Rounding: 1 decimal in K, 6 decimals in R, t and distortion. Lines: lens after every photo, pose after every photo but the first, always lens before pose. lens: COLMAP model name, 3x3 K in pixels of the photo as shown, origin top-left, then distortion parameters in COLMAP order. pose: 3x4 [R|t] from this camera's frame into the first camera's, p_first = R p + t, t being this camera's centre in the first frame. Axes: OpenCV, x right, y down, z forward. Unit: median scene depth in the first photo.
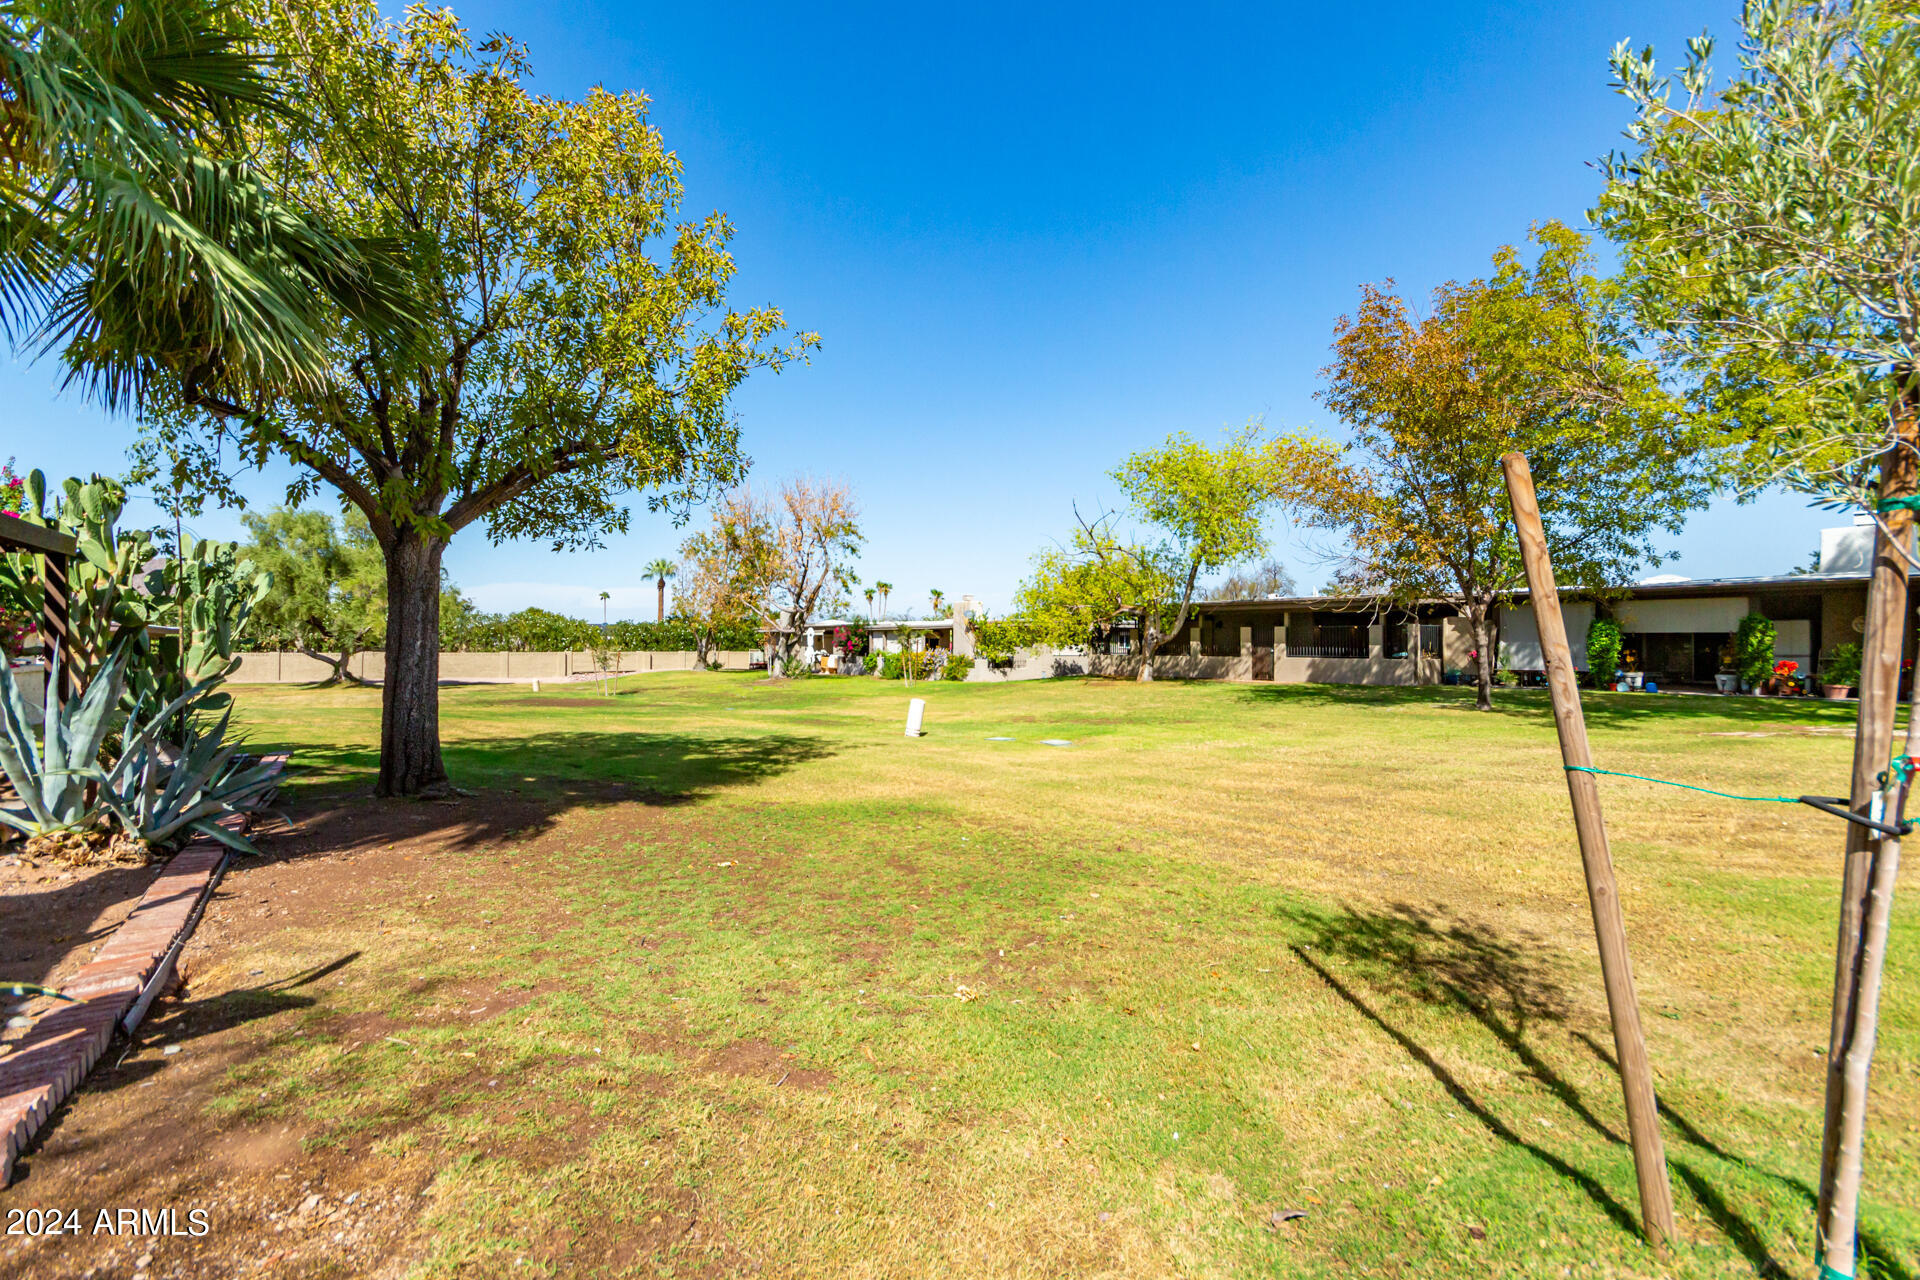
lens RADIAL K [[898.1, 0, 970.8], [0, 898.1, 641.1], [0, 0, 1]] dist [0.004716, 0.000304]
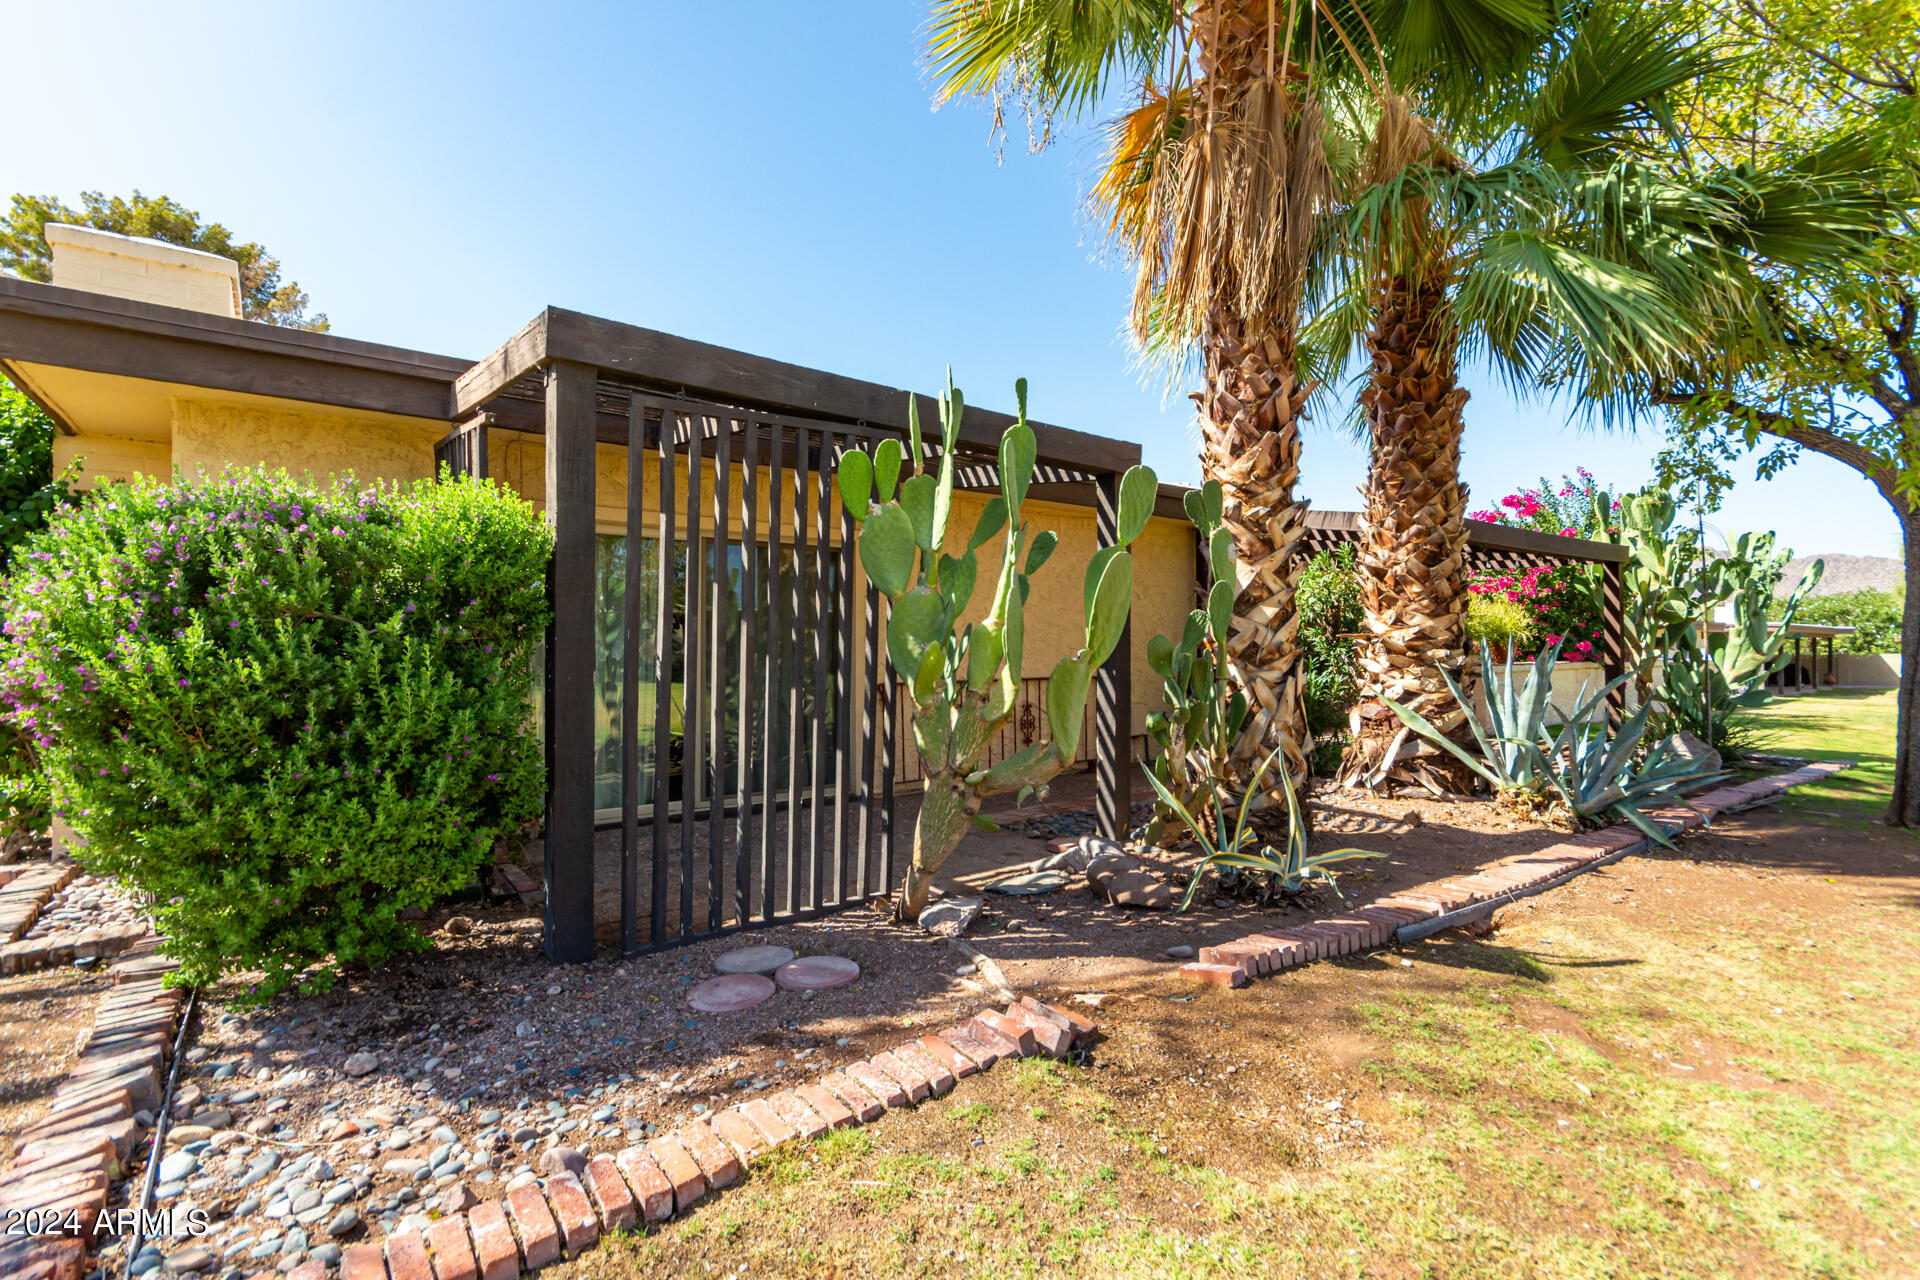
lens RADIAL K [[898.1, 0, 970.8], [0, 898.1, 639.3], [0, 0, 1]] dist [0.004716, 0.000304]
pose [[0.055134, -0.007890, -0.998448, 0.032177], [0.002920, 0.999966, -0.007741, 0.002965], [0.998475, -0.002489, 0.055155, 0.038901]]
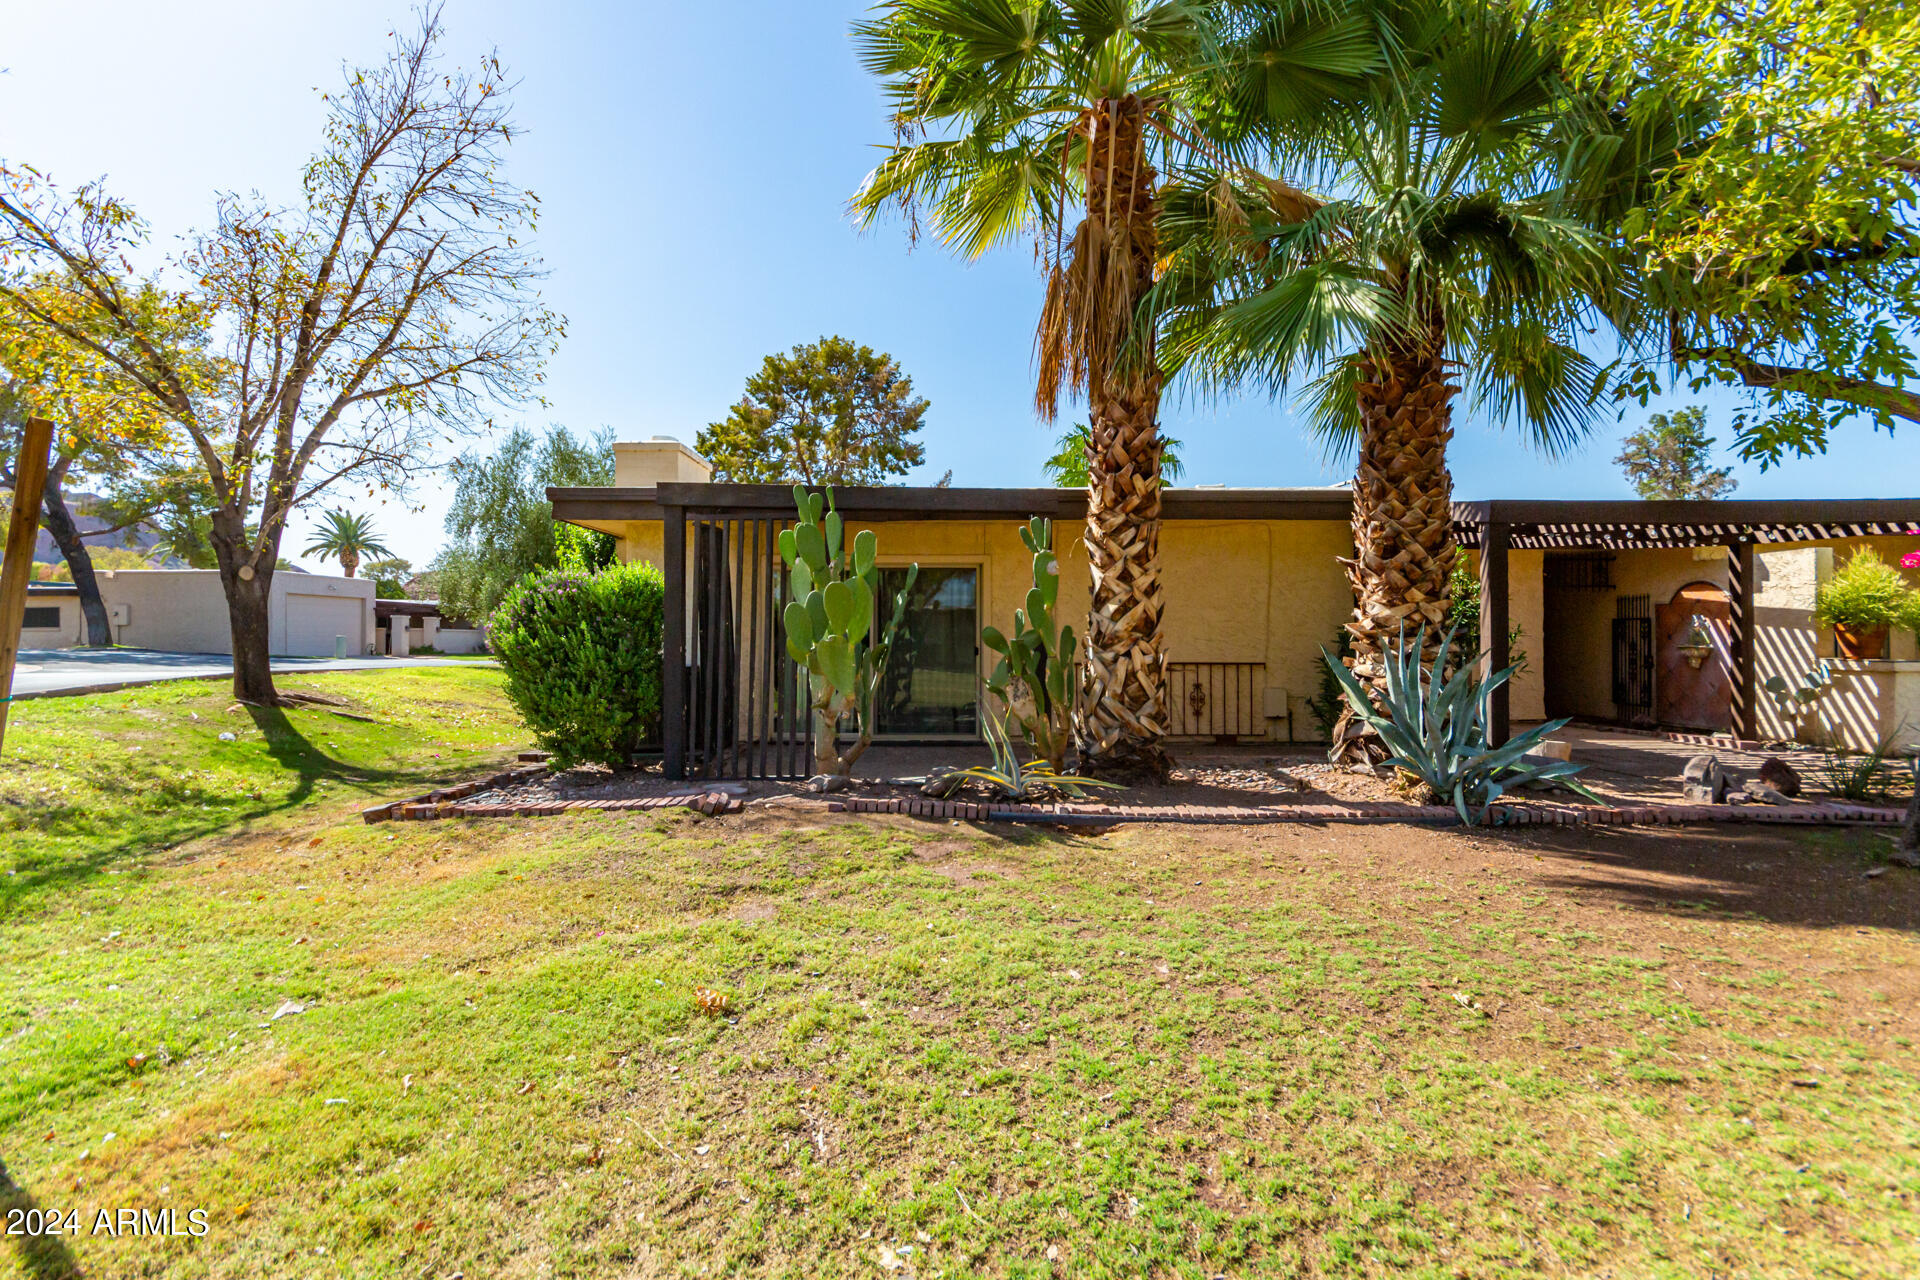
lens RADIAL K [[898.1, 0, 964.1], [0, 898.1, 641.3], [0, 0, 1]] dist [0.004716, 0.000304]
pose [[-0.571402, -0.000081, -0.820670, 0.081366], [0.002129, 0.999996, -0.001581, 0.005734], [0.820667, -0.002651, -0.571400, 0.236870]]
